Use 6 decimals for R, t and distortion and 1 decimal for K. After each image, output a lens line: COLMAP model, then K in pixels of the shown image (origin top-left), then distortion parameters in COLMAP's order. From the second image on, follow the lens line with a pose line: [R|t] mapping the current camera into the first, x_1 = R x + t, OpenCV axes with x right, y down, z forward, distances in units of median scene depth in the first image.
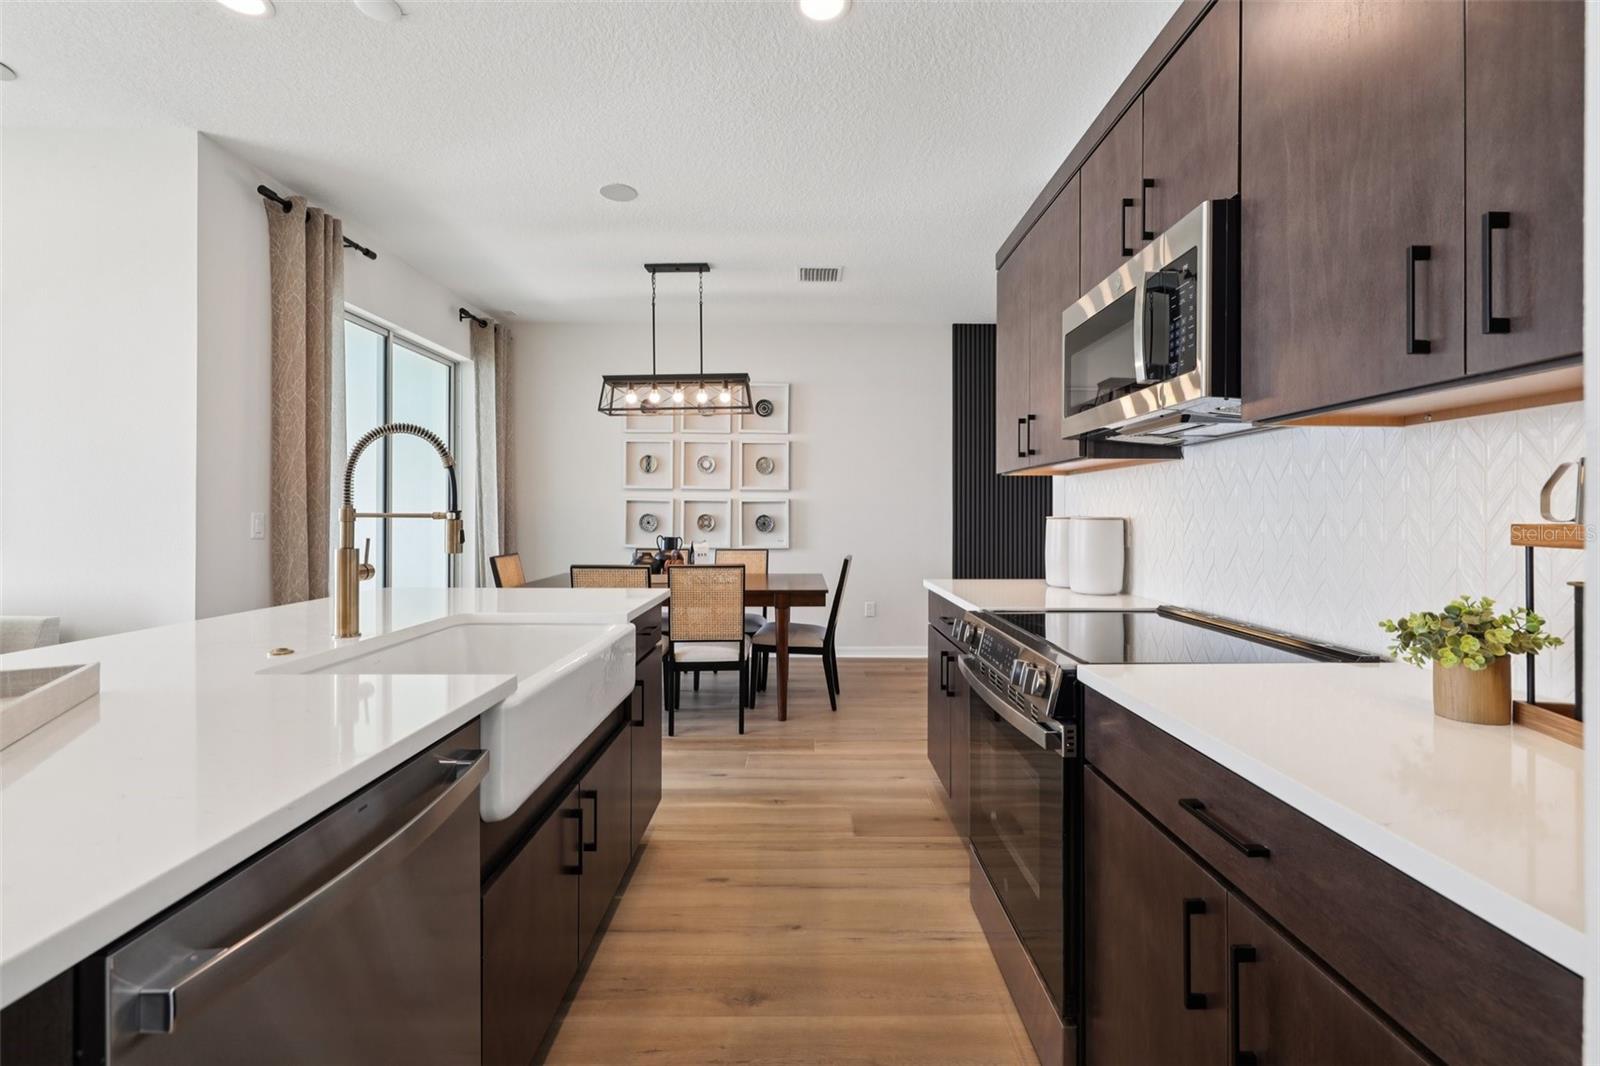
lens RADIAL K [[675.9, 0, 800.2], [0, 675.9, 514.0], [0, 0, 1]] dist [0.000324, -0.001115]
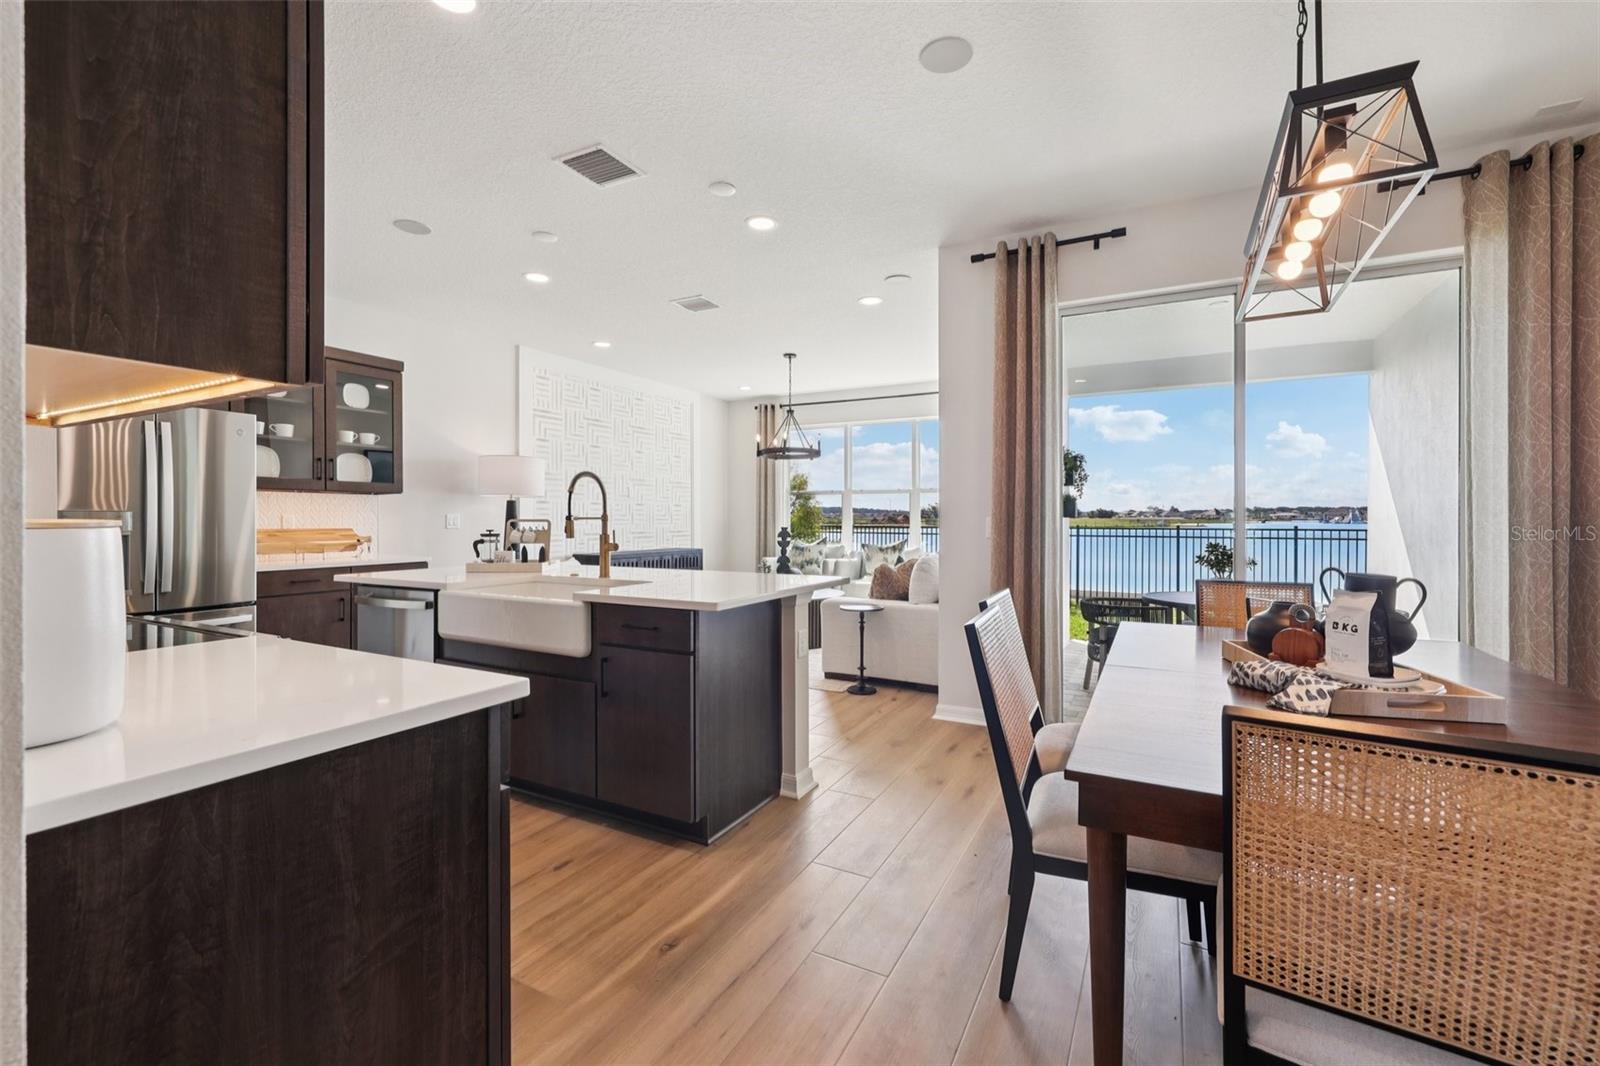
lens RADIAL K [[675.9, 0, 808.4], [0, 675.9, 519.5], [0, 0, 1]] dist [0.000324, -0.001115]
pose [[-0.467813, 0.001059, -0.883827, 0.318371], [-0.000775, 0.999998, 0.001608, 0.000684], [0.883827, 0.001437, -0.467811, 0.928330]]
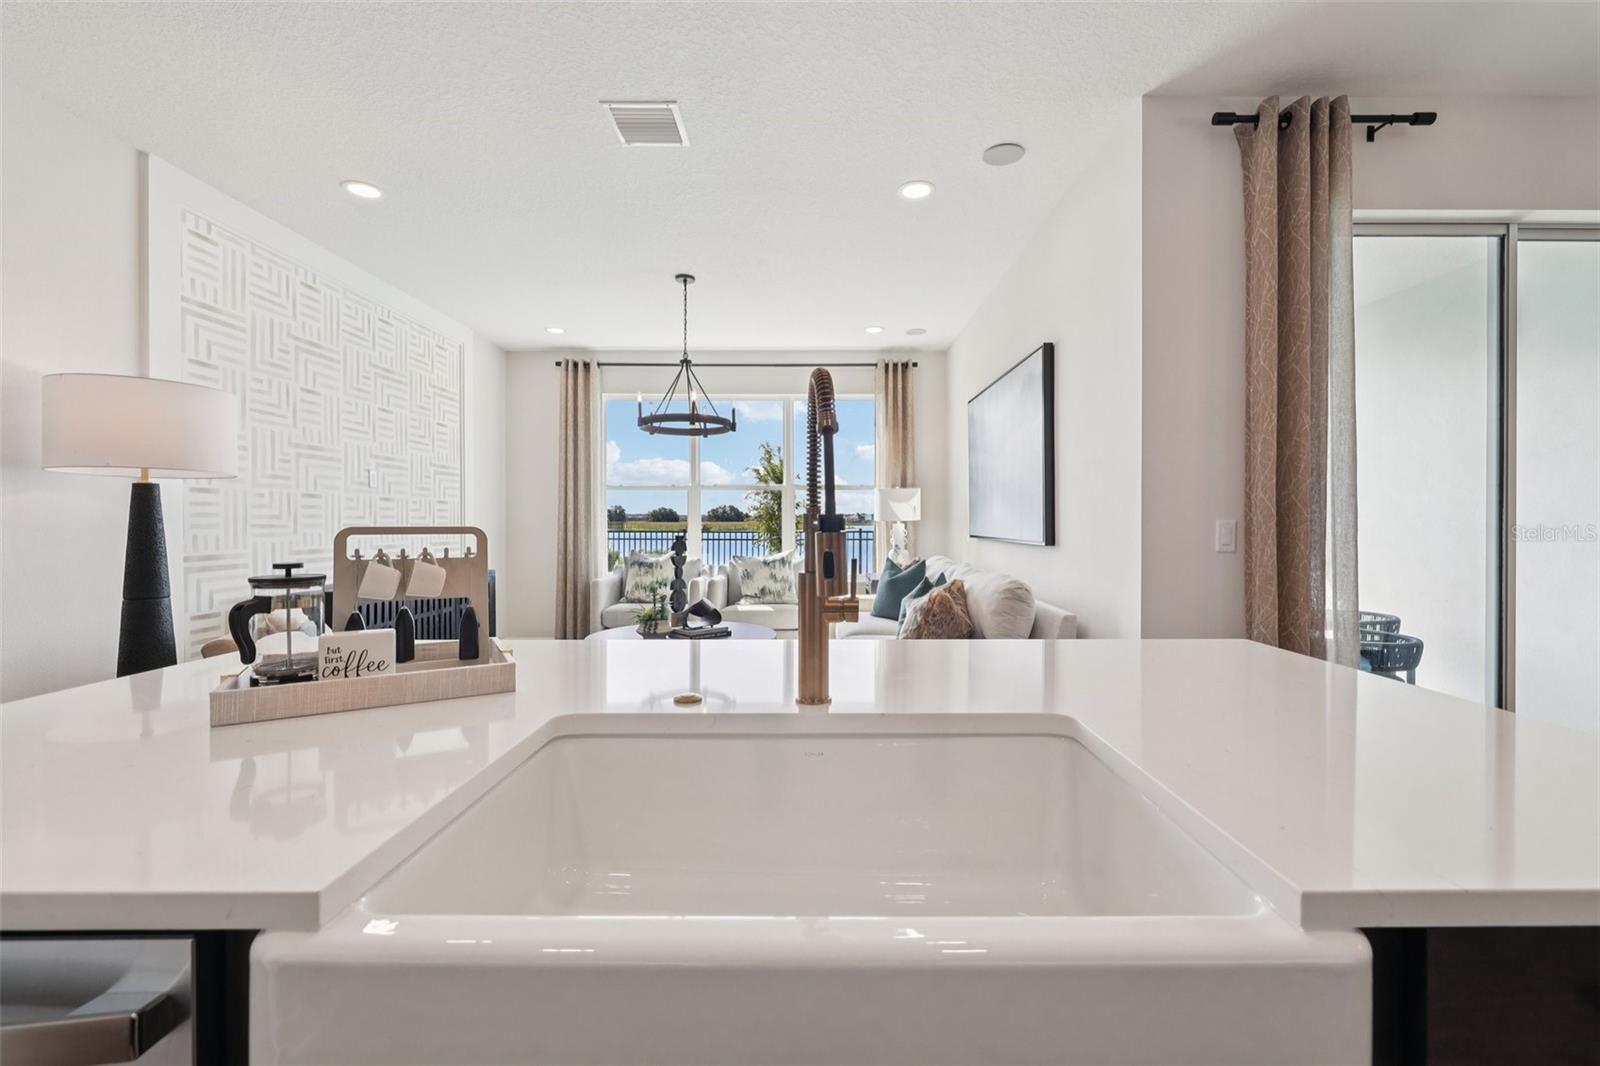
lens RADIAL K [[675.9, 0, 821.5], [0, 675.9, 522.0], [0, 0, 1]] dist [0.000324, -0.001115]
pose [[0.003366, 0.000270, -0.999994, 0.005455], [0.000765, 1.000000, 0.000273, -0.000066], [0.999994, -0.000766, 0.003366, 0.371438]]
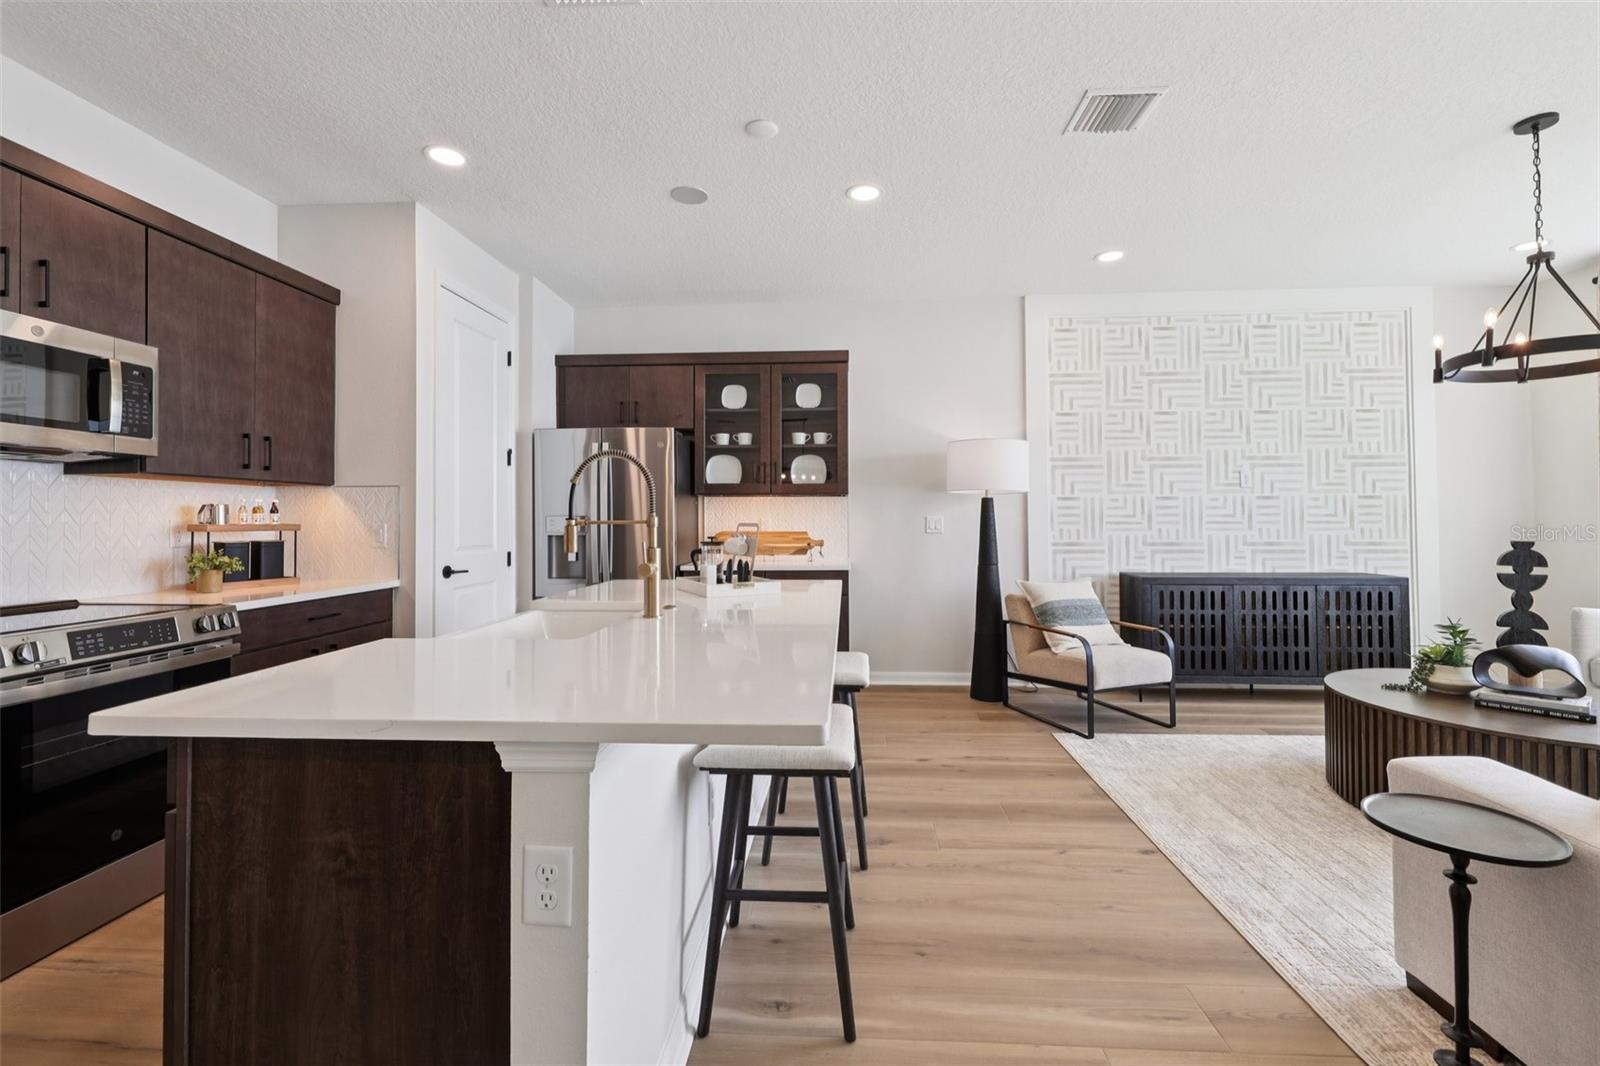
lens RADIAL K [[675.9, 0, 809.5], [0, 675.9, 506.1], [0, 0, 1]] dist [0.000324, -0.001115]
pose [[-0.998018, 0.003350, 0.062845, -0.387572], [0.002021, 0.999773, -0.021202, -0.000070], [-0.062902, -0.021033, -0.997798, 0.835086]]
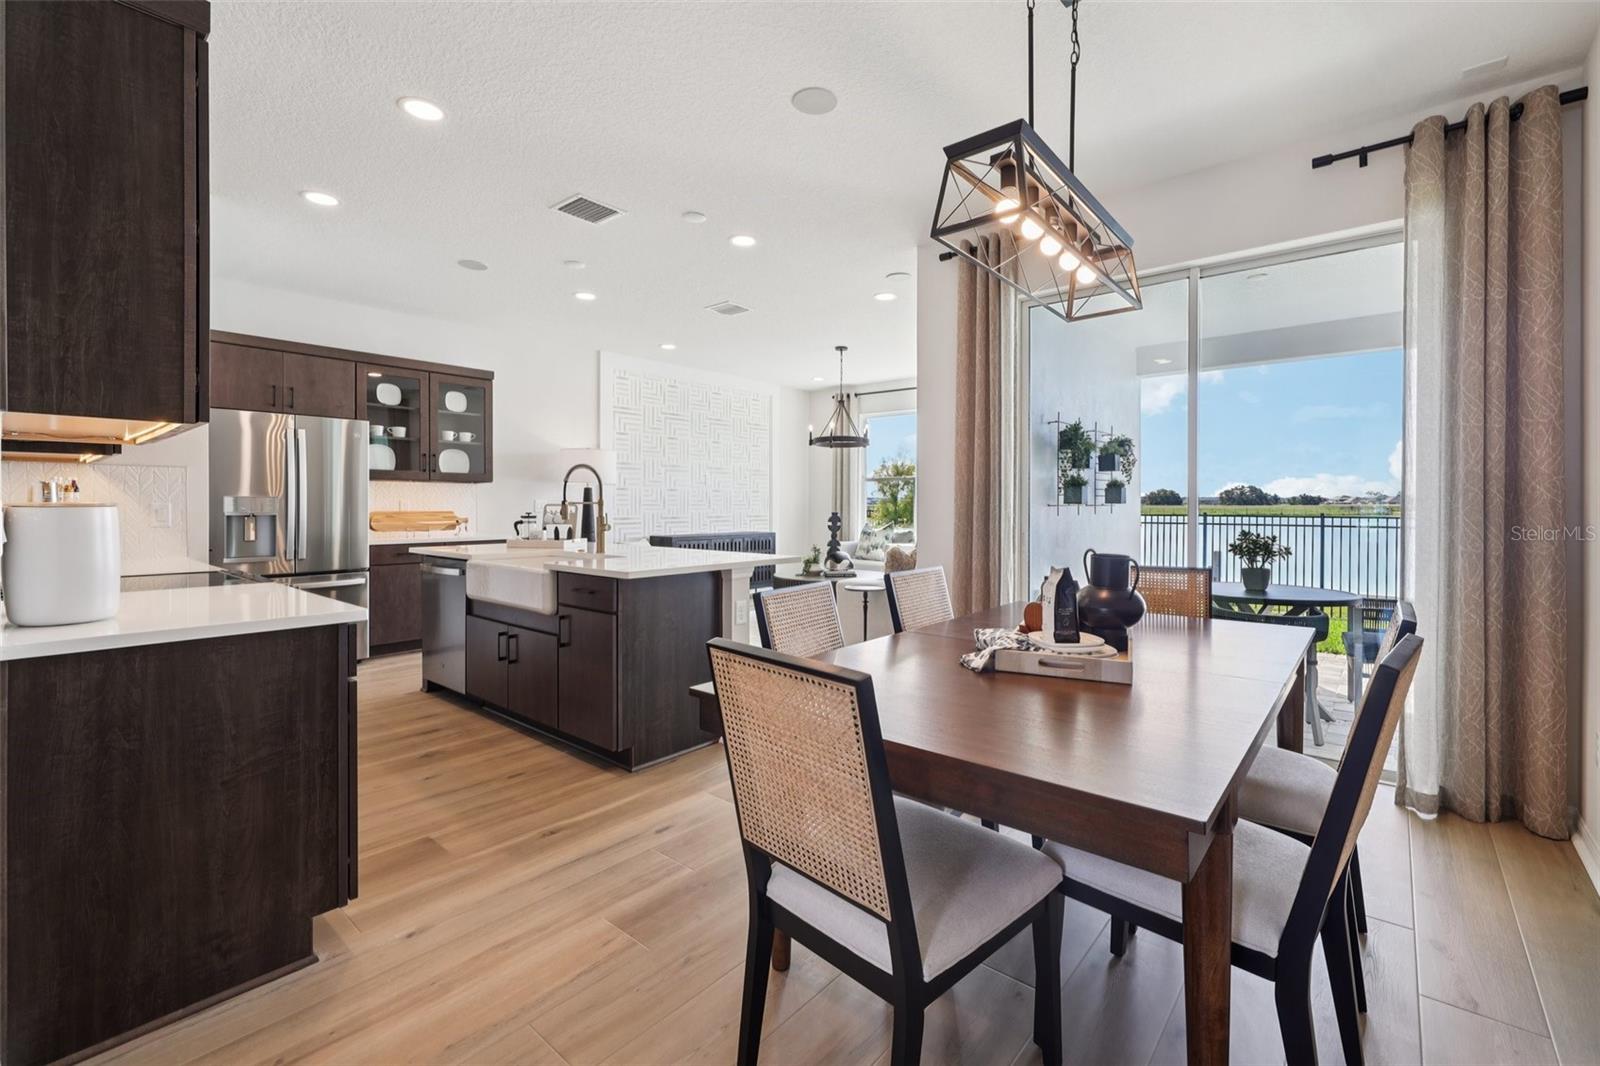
lens RADIAL K [[689.0, 0, 818.7], [0, 689.0, 507.5], [0, 0, 1]] dist [0.000166, -0.001278]
pose [[-0.639667, 0.002103, -0.768649, 0.274863], [-0.002712, 0.999984, 0.004993, 0.001126], [0.768648, 0.005278, -0.639651, 1.183535]]
